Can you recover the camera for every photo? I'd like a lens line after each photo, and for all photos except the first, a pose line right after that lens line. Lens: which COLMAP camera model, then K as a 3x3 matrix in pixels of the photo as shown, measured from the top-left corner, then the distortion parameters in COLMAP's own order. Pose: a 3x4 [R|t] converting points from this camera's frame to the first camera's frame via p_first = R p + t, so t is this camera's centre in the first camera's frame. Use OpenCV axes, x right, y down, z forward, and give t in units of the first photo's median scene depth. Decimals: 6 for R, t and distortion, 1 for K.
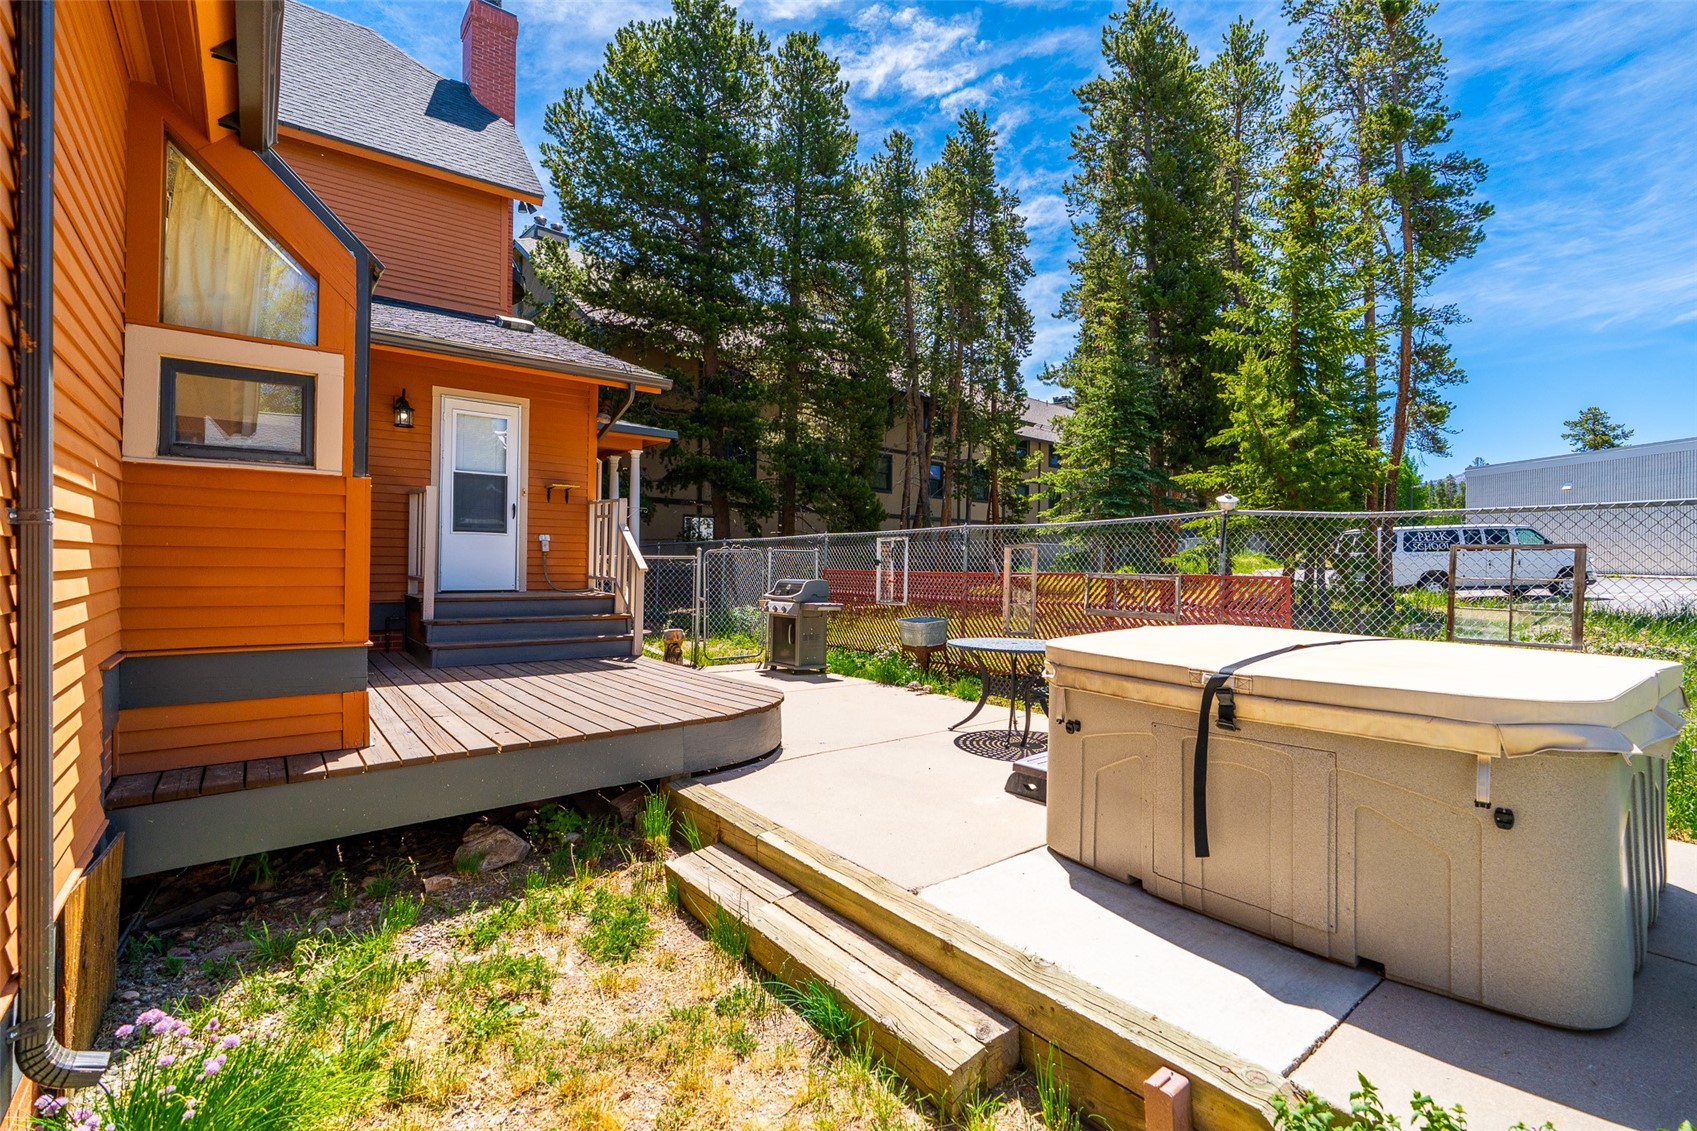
lens RADIAL K [[760.9, 0, 848.5], [0, 760.9, 565.5], [0, 0, 1]] dist [-0.003507, -0.000032]
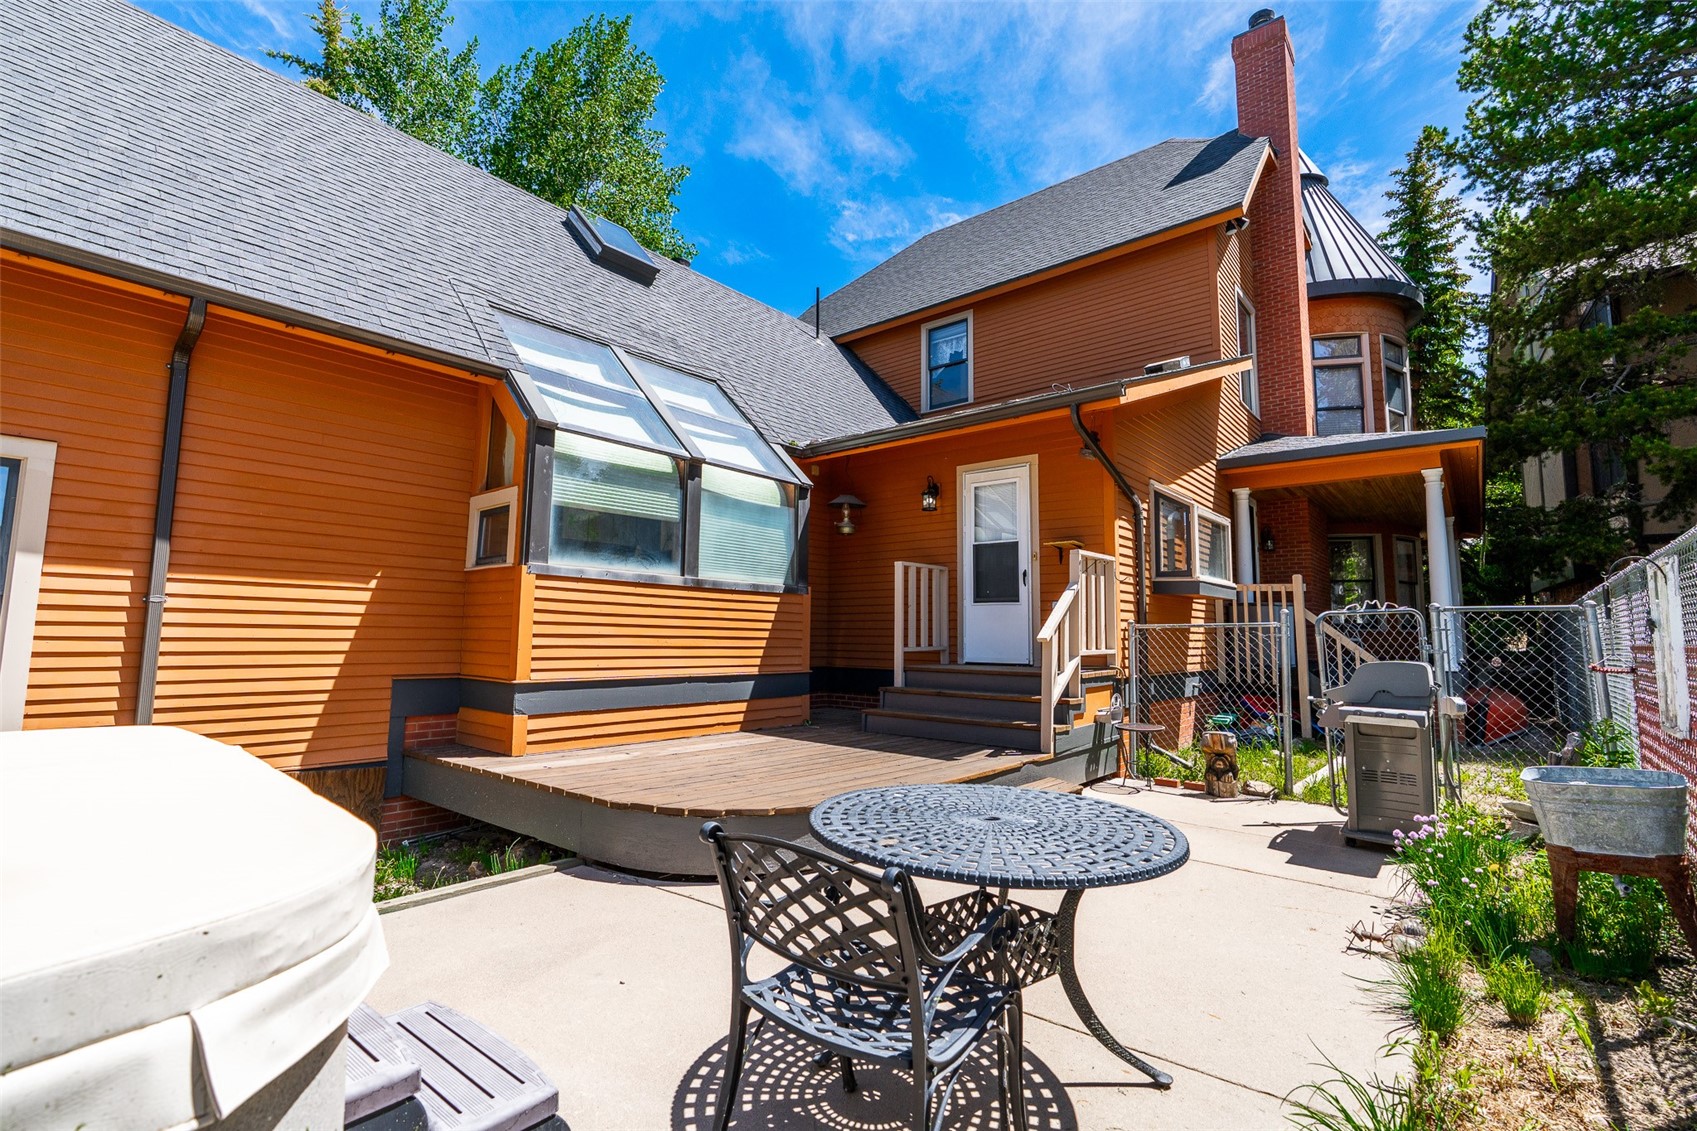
lens RADIAL K [[760.9, 0, 848.5], [0, 760.9, 565.5], [0, 0, 1]] dist [-0.003507, -0.000032]
pose [[0.220048, -0.104163, -0.969912, 0.459852], [-0.005982, 0.994120, -0.108120, 0.016659], [0.975471, 0.029593, 0.218131, 0.663519]]
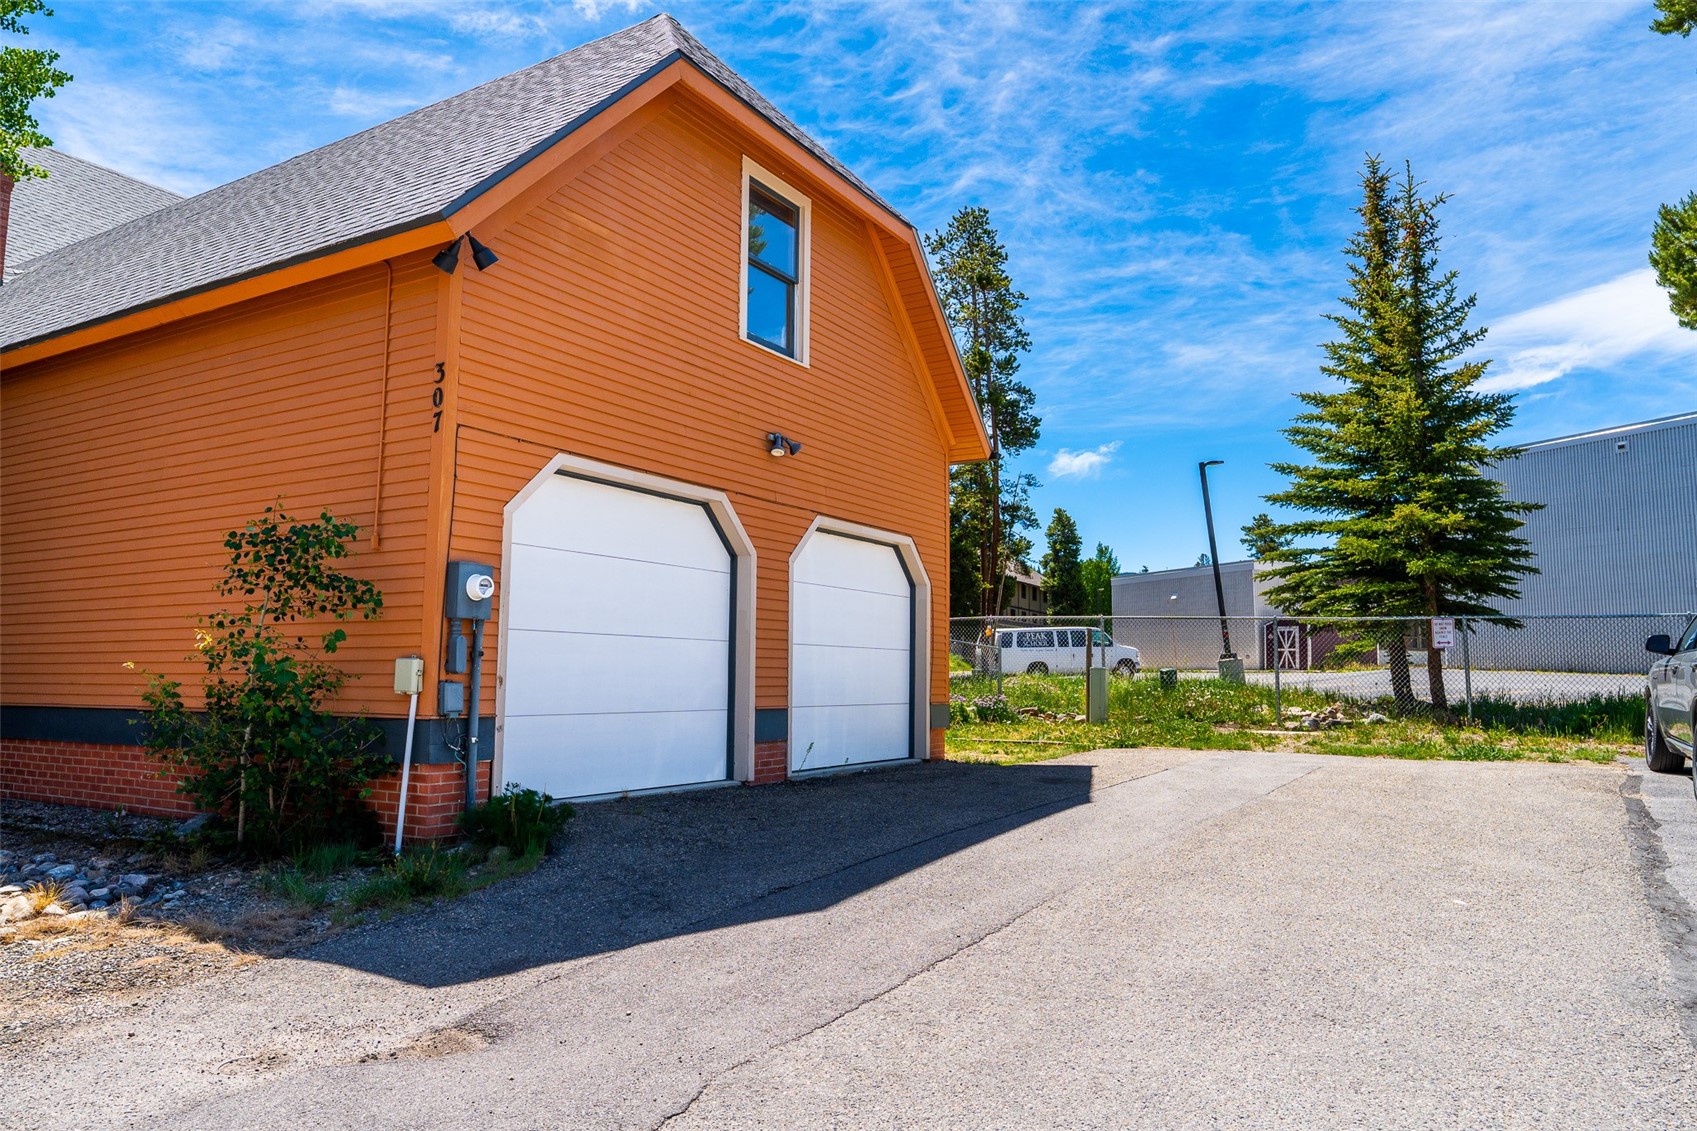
lens RADIAL K [[1127.8, 0, 848.5], [0, 1127.8, 565.5], [0, 0, 1]] dist [0.000162, -0.000004]
pose [[0.934252, 0.041573, 0.354182, -0.069660], [-0.007760, 0.995317, -0.096357, 0.009133], [-0.356529, 0.087273, 0.930199, -0.218719]]
